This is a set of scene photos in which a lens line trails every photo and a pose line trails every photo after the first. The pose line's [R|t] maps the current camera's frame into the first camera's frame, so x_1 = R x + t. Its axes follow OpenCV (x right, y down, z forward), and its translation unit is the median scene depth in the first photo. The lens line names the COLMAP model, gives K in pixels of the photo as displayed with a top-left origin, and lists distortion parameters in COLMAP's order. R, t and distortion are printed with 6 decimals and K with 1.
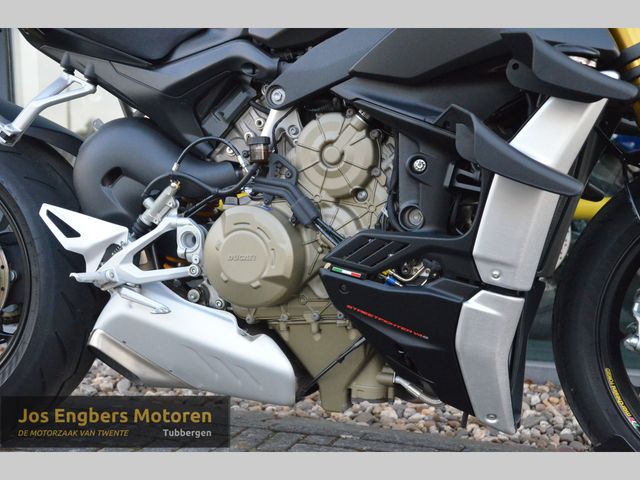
lens RADIAL K [[891.2, 0, 320.0], [0, 891.2, 240.0], [0, 0, 1]] dist [0.045514, 0.559679]
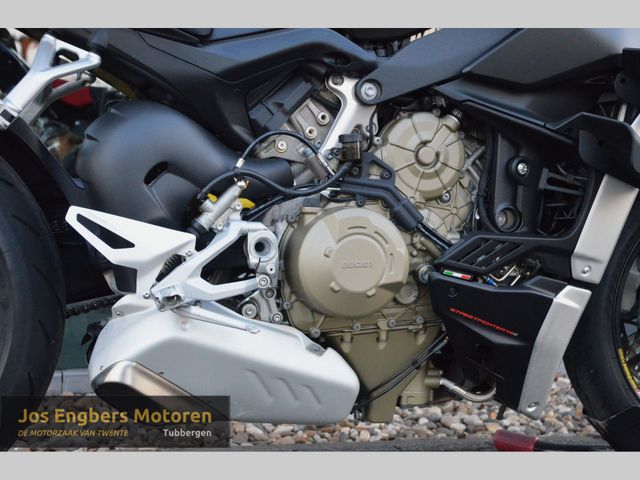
lens RADIAL K [[986.7, 0, 347.4], [0, 986.7, 241.3], [0, 0, 1]] dist [0.158292, 0.054944]
pose [[0.809198, -0.025046, 0.587002, -0.687058], [0.022741, 0.999677, 0.011304, -0.015798], [-0.587095, 0.004202, 0.809507, 0.175370]]
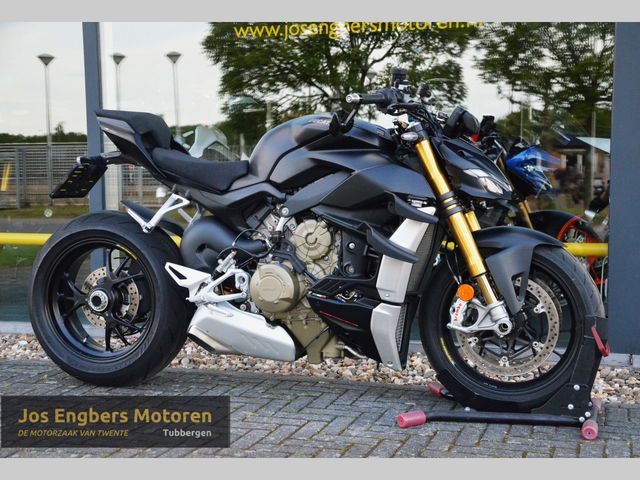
lens RADIAL K [[891.2, 0, 320.0], [0, 891.2, 240.0], [0, 0, 1]] dist [0.045514, 0.559679]
pose [[0.999607, -0.016853, 0.022384, -0.013114], [0.016871, 0.999857, -0.000621, -0.091759], [-0.022370, 0.000998, 0.999749, -1.088346]]
